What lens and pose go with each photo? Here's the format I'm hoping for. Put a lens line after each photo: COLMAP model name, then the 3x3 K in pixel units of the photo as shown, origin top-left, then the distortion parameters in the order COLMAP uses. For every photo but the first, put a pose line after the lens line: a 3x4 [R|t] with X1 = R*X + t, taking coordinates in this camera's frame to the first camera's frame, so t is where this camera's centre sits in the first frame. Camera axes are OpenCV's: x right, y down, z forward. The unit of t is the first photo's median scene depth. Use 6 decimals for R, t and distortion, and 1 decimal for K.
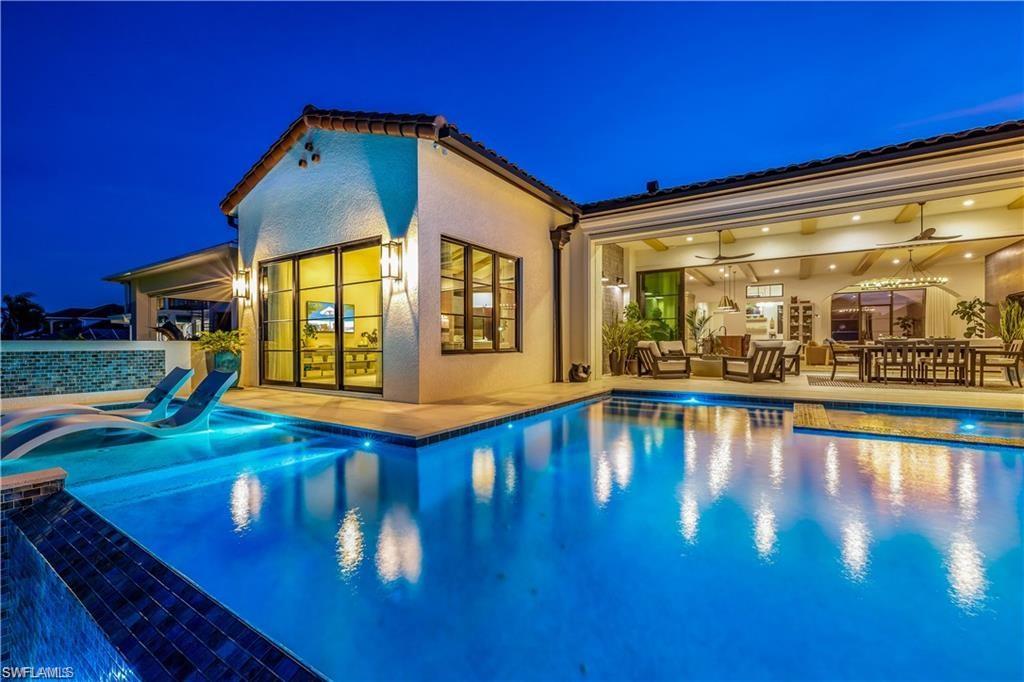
lens RADIAL K [[438.7, 0, 517.6], [0, 438.7, 345.6], [0, 0, 1]] dist [0.006080, -0.000105]
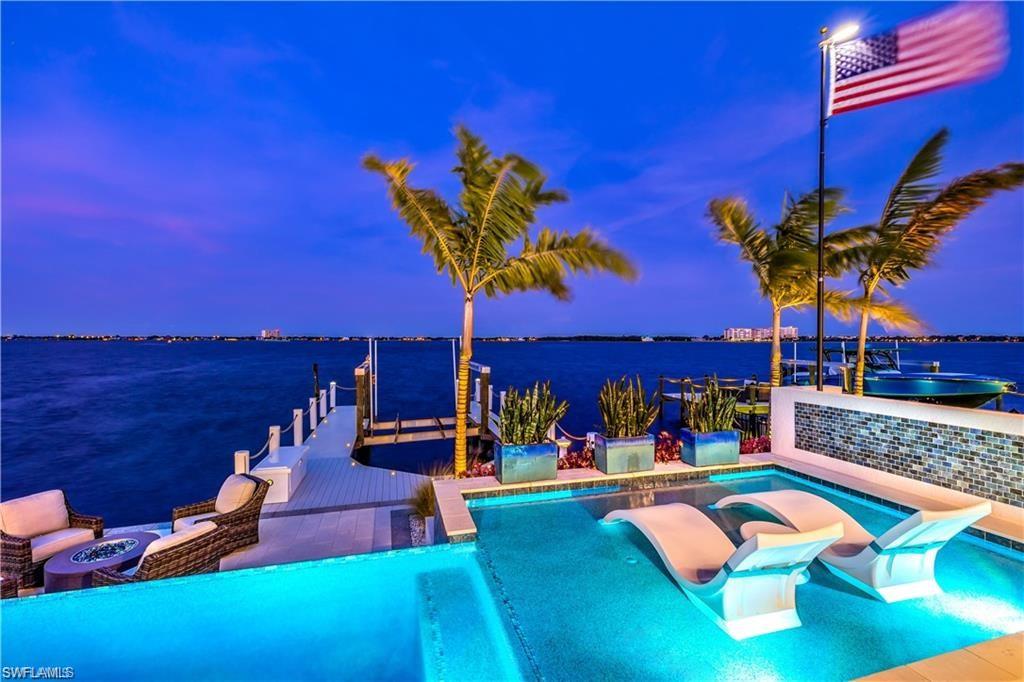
lens RADIAL K [[438.7, 0, 510.2], [0, 438.7, 340.6], [0, 0, 1]] dist [0.006080, -0.000105]
pose [[-0.651229, 0.004377, -0.758869, -0.066850], [-0.006141, 0.999920, 0.011037, -0.079428], [0.758857, 0.011848, -0.651150, 0.613210]]
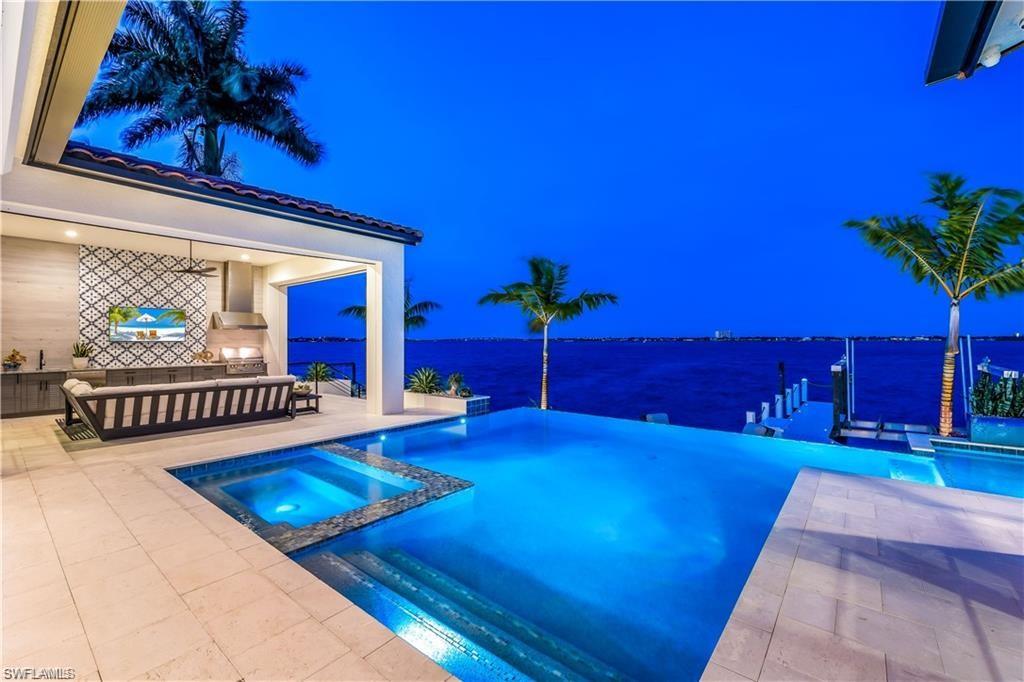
lens RADIAL K [[438.7, 0, 509.1], [0, 438.7, 337.3], [0, 0, 1]] dist [0.006080, -0.000105]
pose [[-0.995739, 0.006832, 0.091966, 0.228382], [0.007044, 0.999973, 0.001981, -0.083623], [-0.091950, 0.002621, -0.995760, 1.051481]]
